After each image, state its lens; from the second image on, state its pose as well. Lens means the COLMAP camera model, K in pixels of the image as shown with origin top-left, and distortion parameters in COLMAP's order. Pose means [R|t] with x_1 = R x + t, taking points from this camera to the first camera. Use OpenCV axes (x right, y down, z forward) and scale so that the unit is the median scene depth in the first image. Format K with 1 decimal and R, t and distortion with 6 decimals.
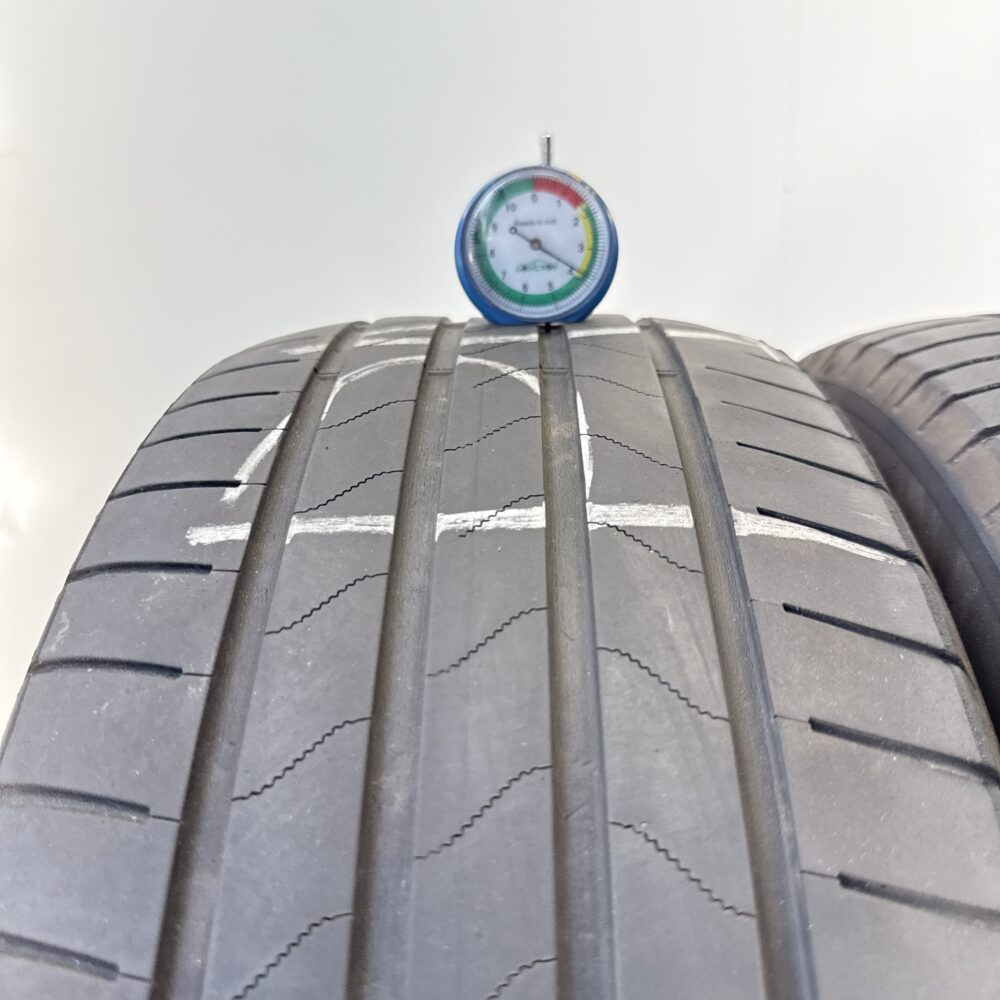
lens RADIAL K [[935.2, 0, 502.2], [0, 935.2, 509.6], [0, 0, 1]] dist [0.145302, -0.337801]
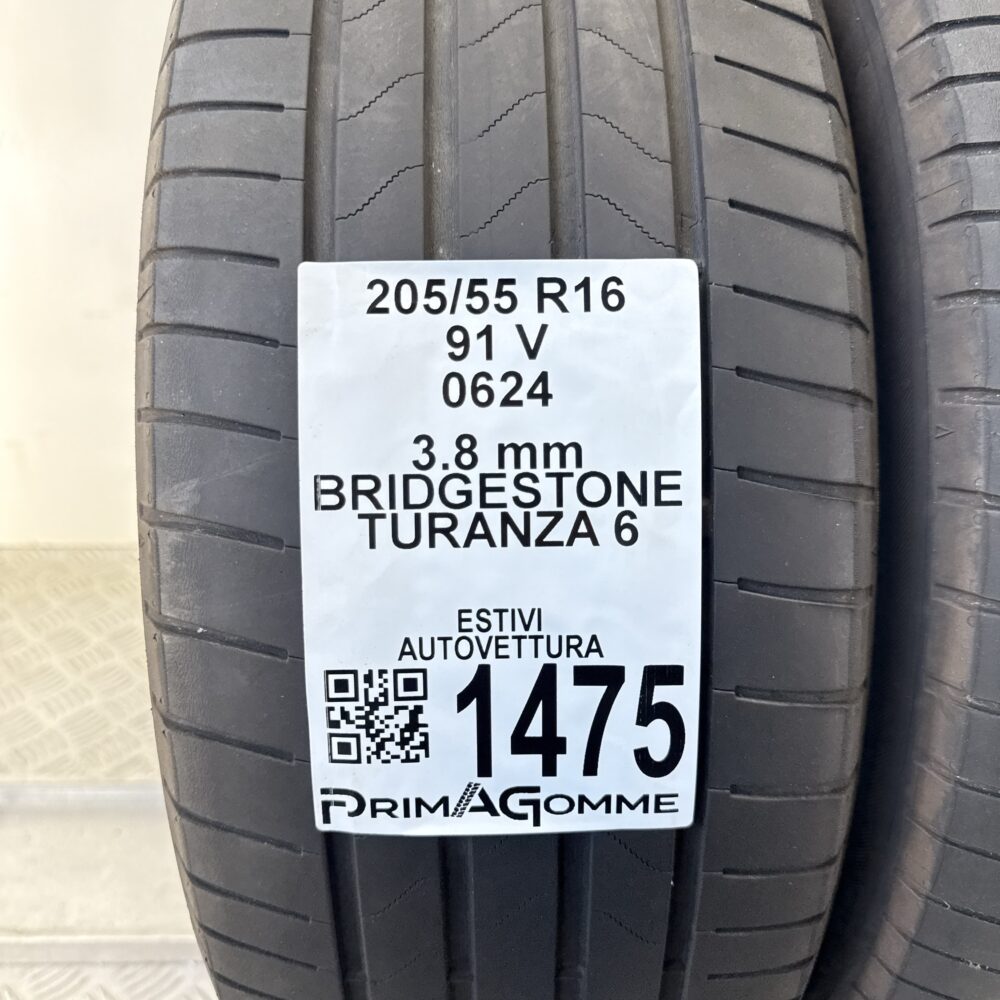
lens RADIAL K [[935.2, 0, 502.2], [0, 935.2, 509.6], [0, 0, 1]] dist [0.145302, -0.337801]
pose [[0.999422, -0.013257, 0.031308, -0.069042], [0.004855, 0.967051, 0.254536, 0.625889], [-0.033650, -0.254237, 0.966556, -0.683421]]
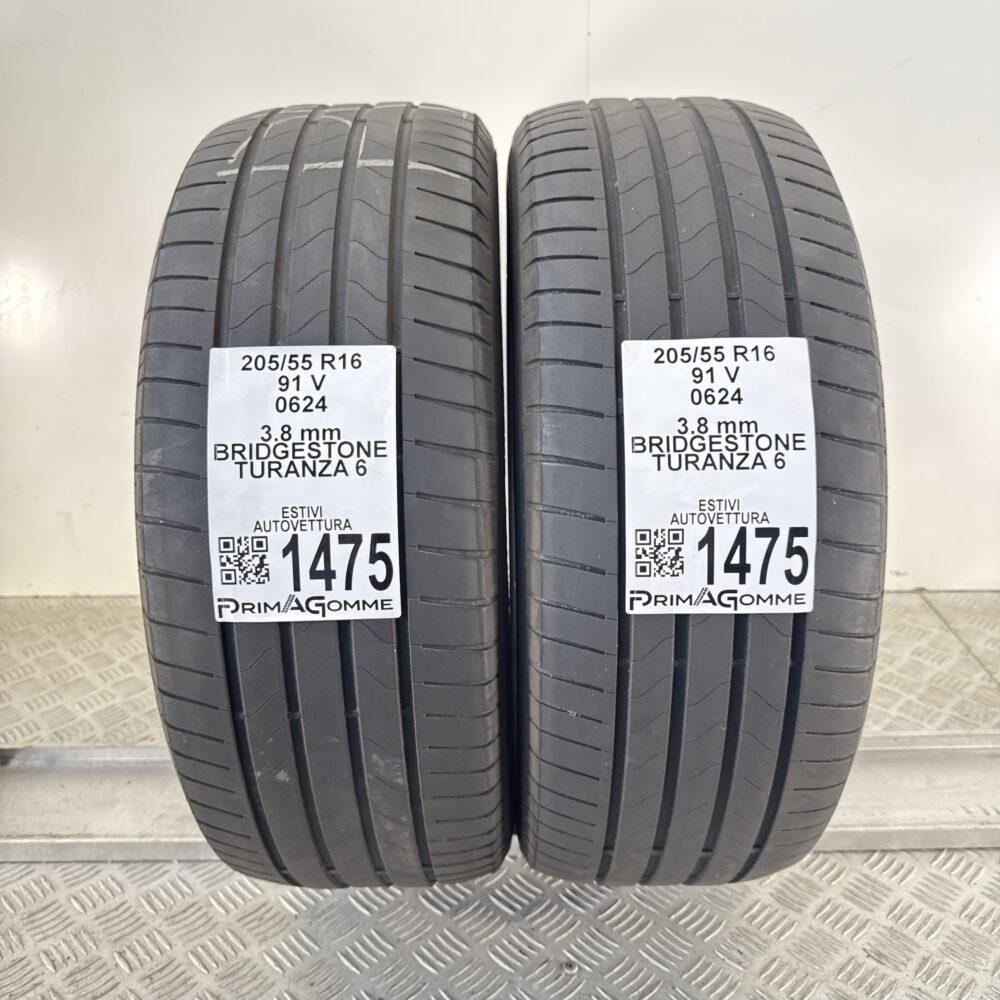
lens RADIAL K [[935.2, 0, 502.2], [0, 935.2, 509.6], [0, 0, 1]] dist [0.145302, -0.337801]
pose [[0.999765, -0.019426, 0.009663, 0.537886], [0.017864, 0.989769, 0.141557, 0.720614], [-0.012315, -0.141351, 0.989883, -2.228223]]
